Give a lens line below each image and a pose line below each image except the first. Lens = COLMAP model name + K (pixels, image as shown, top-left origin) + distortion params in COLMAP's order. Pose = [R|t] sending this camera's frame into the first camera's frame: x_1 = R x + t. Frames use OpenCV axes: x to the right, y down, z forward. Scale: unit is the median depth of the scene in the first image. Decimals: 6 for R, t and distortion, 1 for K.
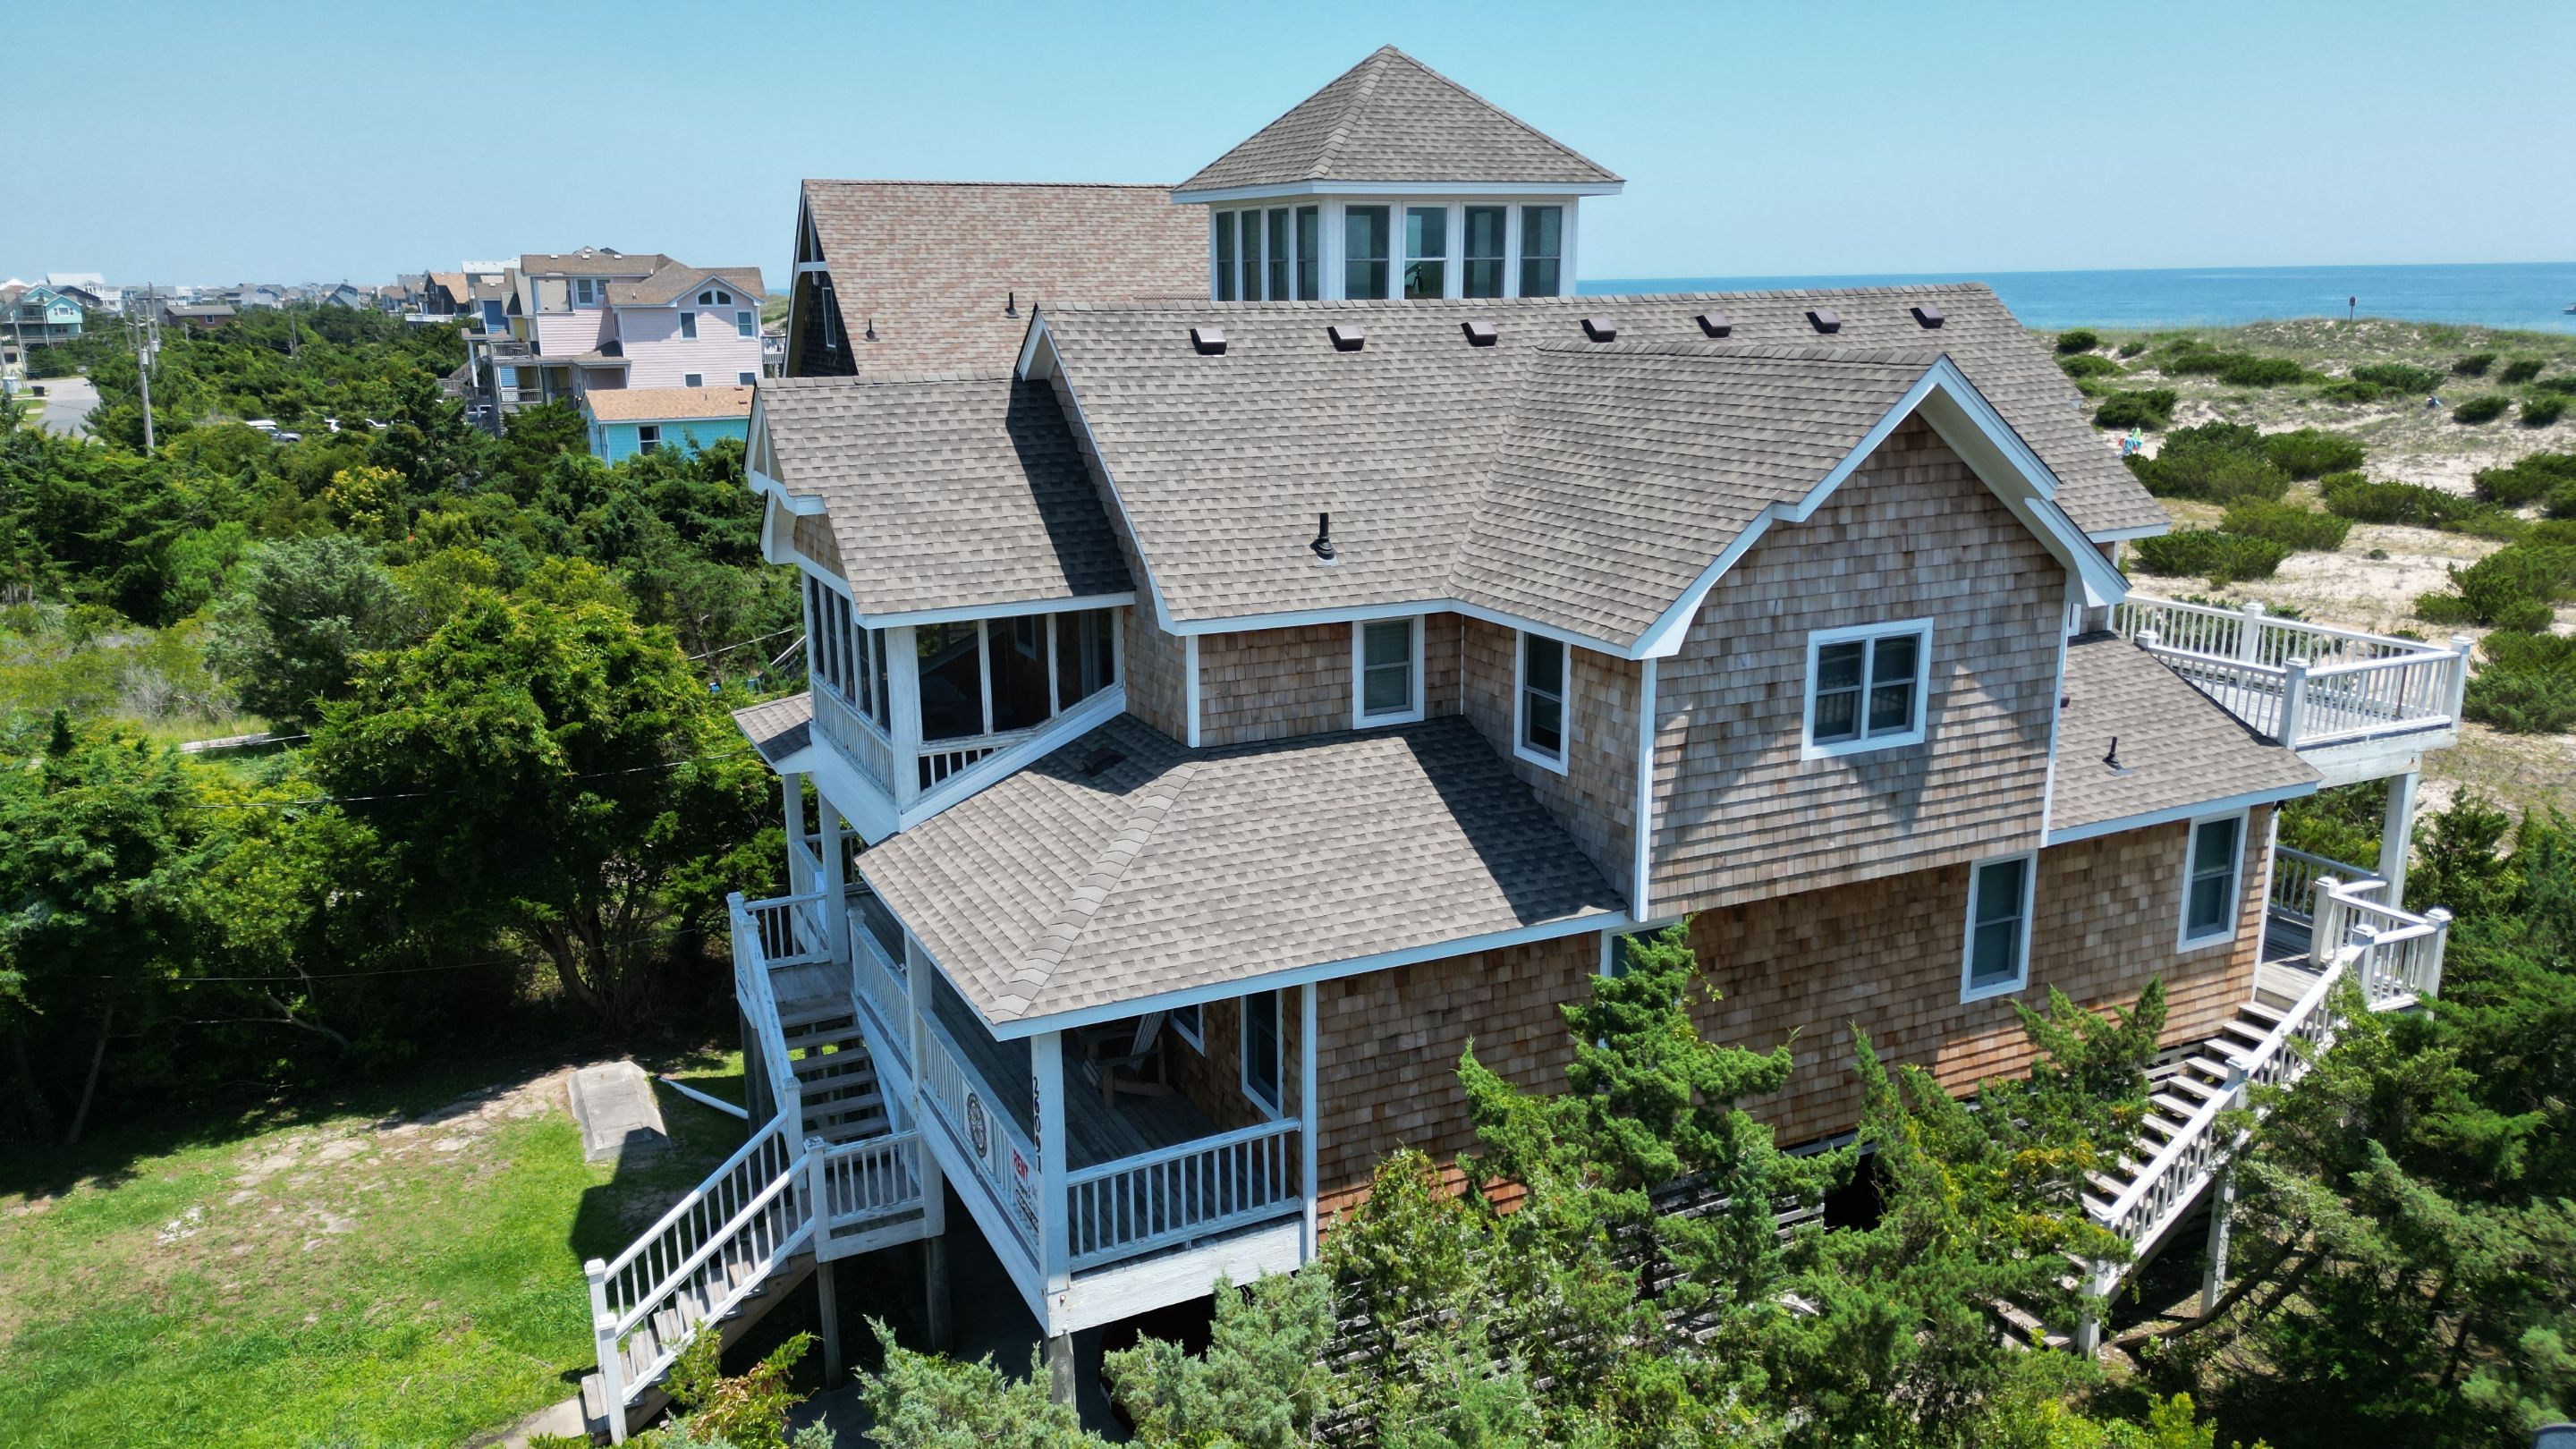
lens RADIAL K [[1808.4, 0, 1281.2], [0, 1808.4, 716.2], [0, 0, 1]] dist [0.071545, -0.072624]
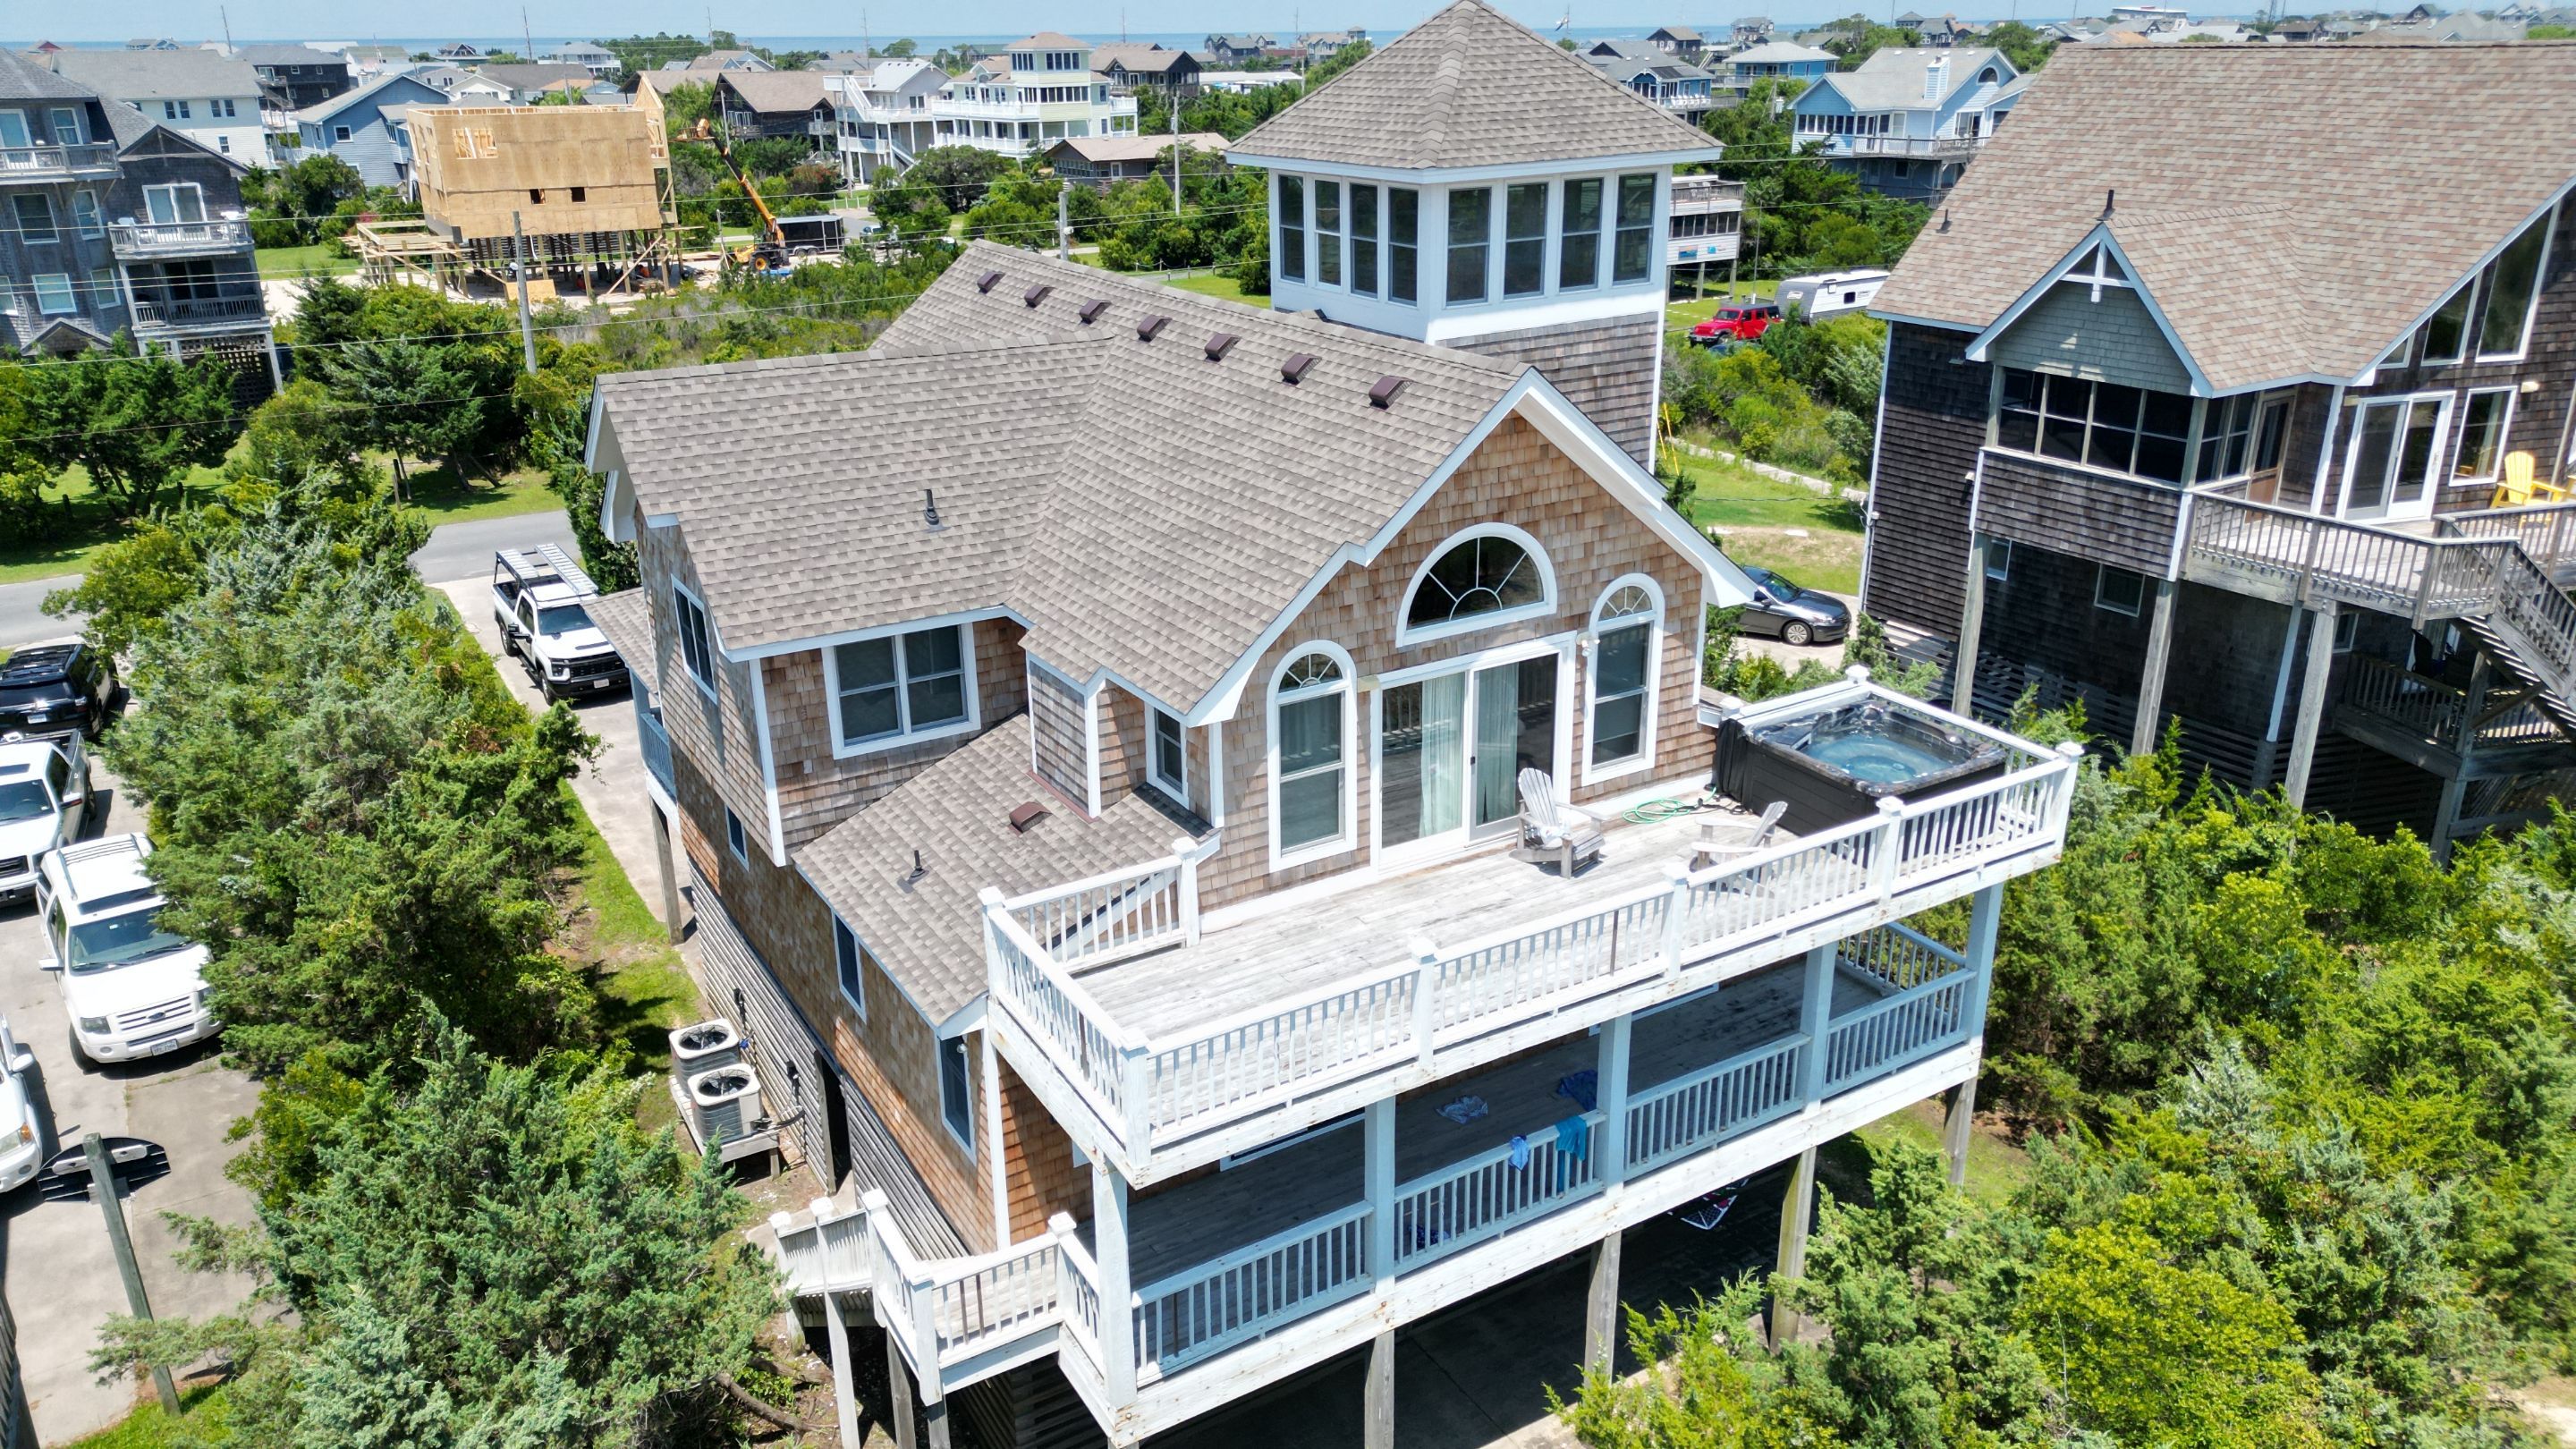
lens RADIAL K [[1808.4, 0, 1283.4], [0, 1808.4, 711.4], [0, 0, 1]] dist [0.071545, -0.072624]
pose [[0.100365, 0.360103, -0.927498, 1.383676], [-0.221117, 0.916965, 0.332087, -0.424983], [0.970069, 0.171756, 0.171656, 1.072990]]
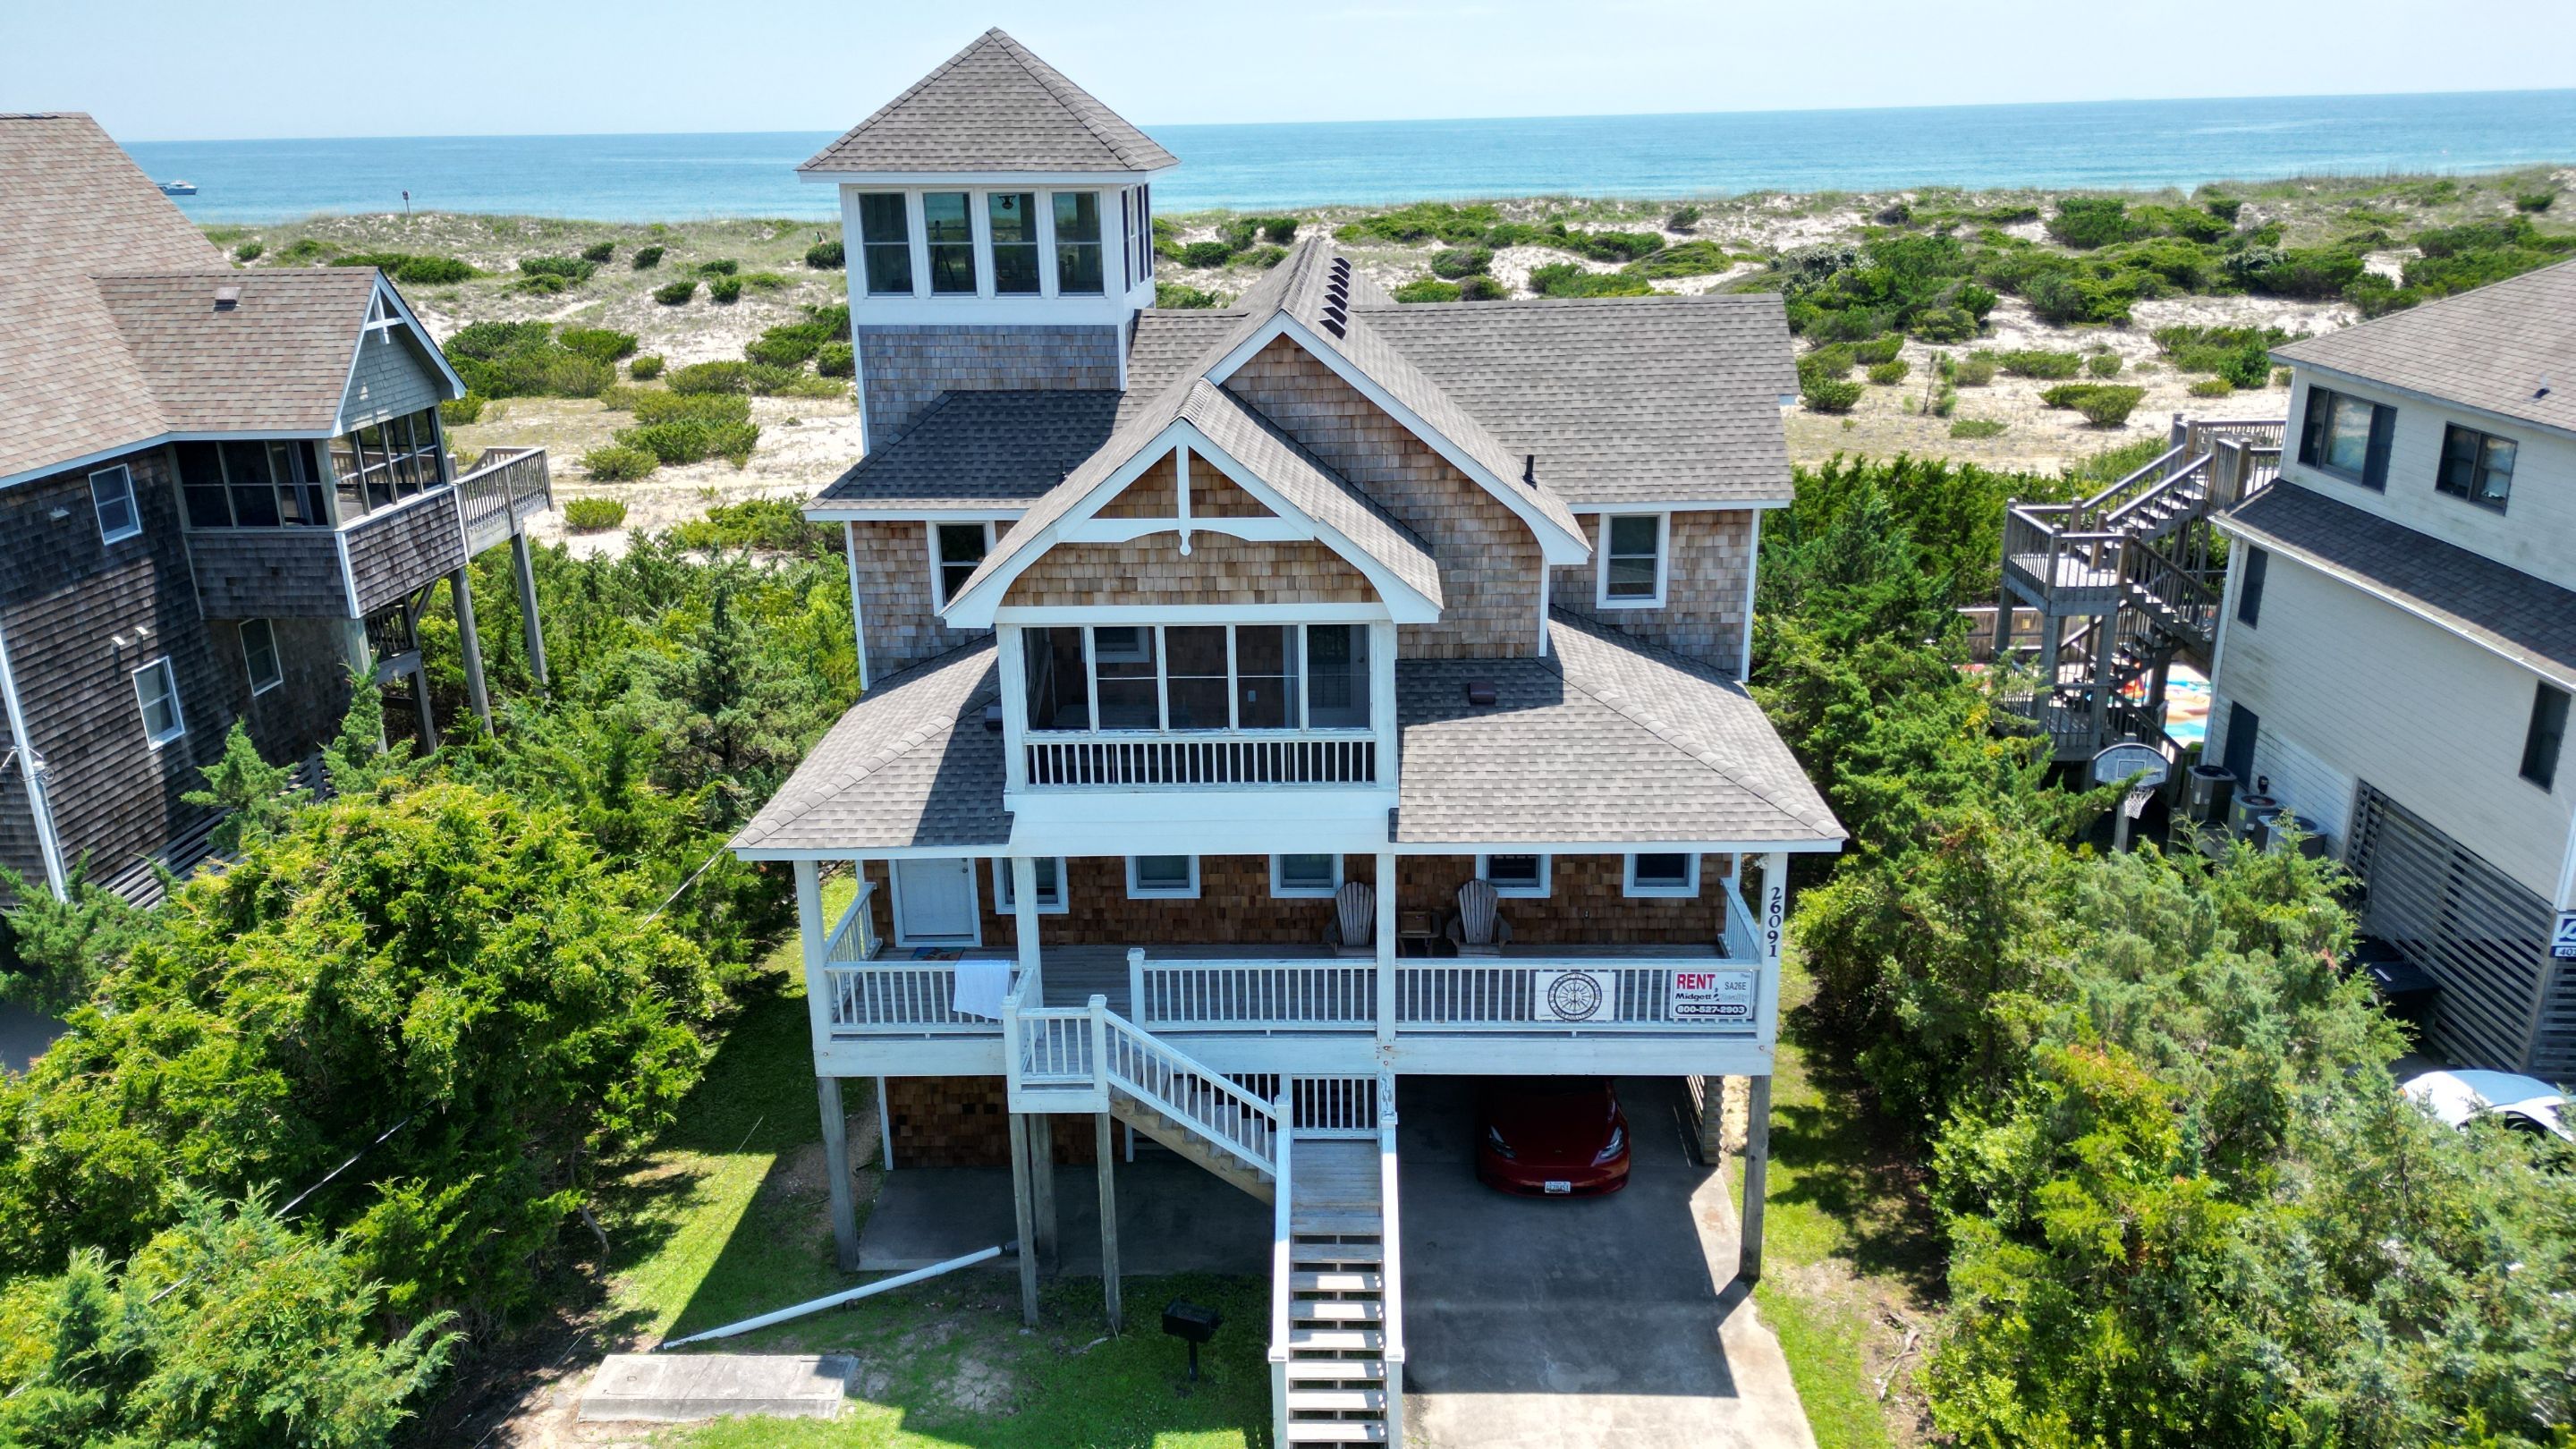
lens RADIAL K [[1808.4, 0, 1286.5], [0, 1808.4, 710.3], [0, 0, 1]] dist [0.071545, -0.072624]
pose [[0.462840, -0.270474, 0.844170, -1.116266], [0.220425, 0.957518, 0.185937, -0.203506], [-0.858599, 0.100017, 0.502797, 0.497690]]
